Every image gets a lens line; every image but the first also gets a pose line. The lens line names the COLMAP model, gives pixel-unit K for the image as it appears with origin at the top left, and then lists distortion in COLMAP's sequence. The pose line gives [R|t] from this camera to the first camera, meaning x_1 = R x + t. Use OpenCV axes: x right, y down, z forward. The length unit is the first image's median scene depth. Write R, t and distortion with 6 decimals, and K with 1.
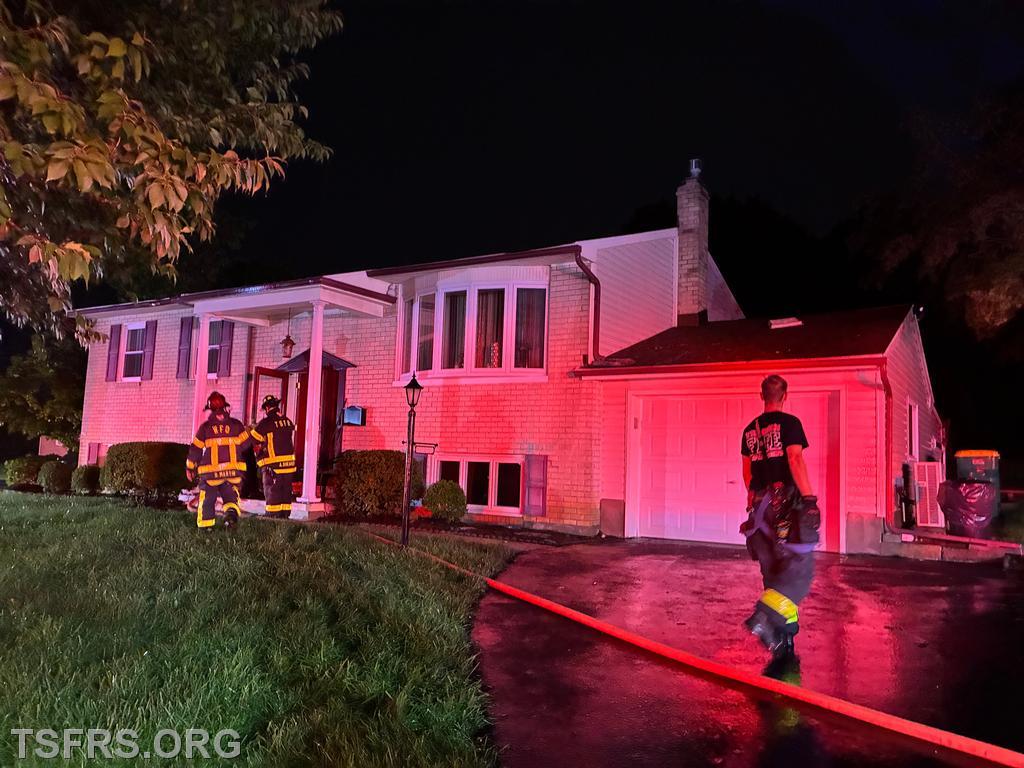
lens RADIAL K [[828.9, 0, 512.0], [0, 828.9, 384.0], [0, 0, 1]] dist [0.124390, 0.000854]
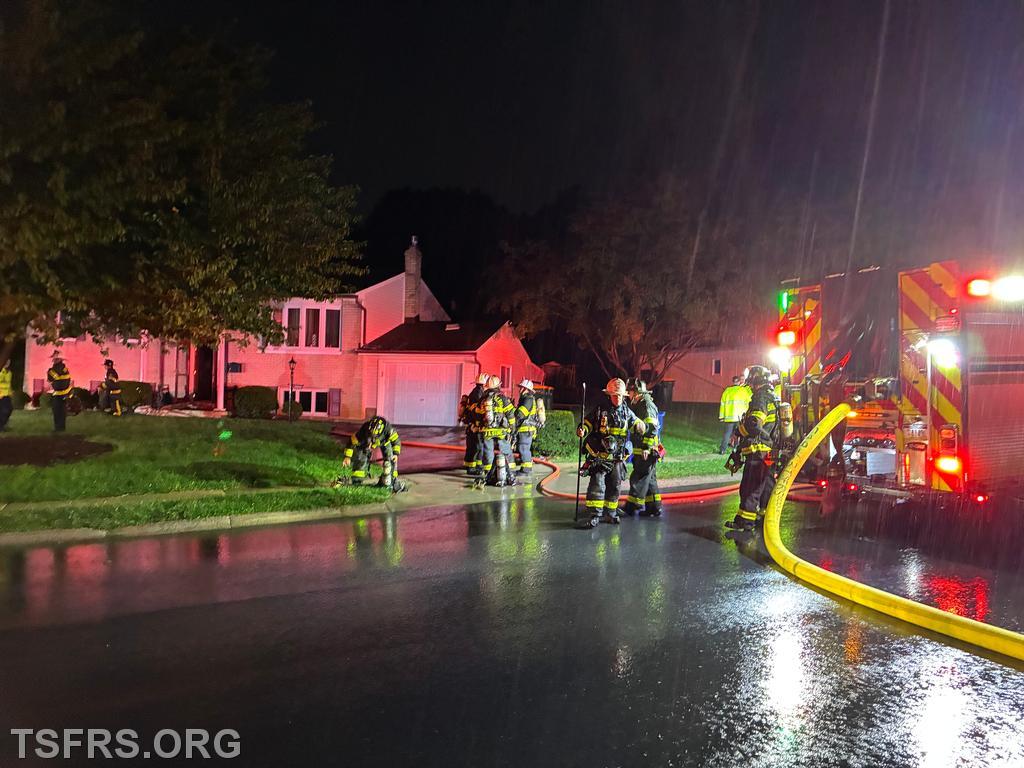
lens RADIAL K [[828.9, 0, 512.0], [0, 828.9, 384.0], [0, 0, 1]] dist [0.124390, 0.000854]
pose [[0.956881, 0.003683, 0.290458, -0.157997], [-0.028537, 0.996275, 0.081380, -0.113302], [-0.289076, -0.086160, 0.953421, -1.177385]]
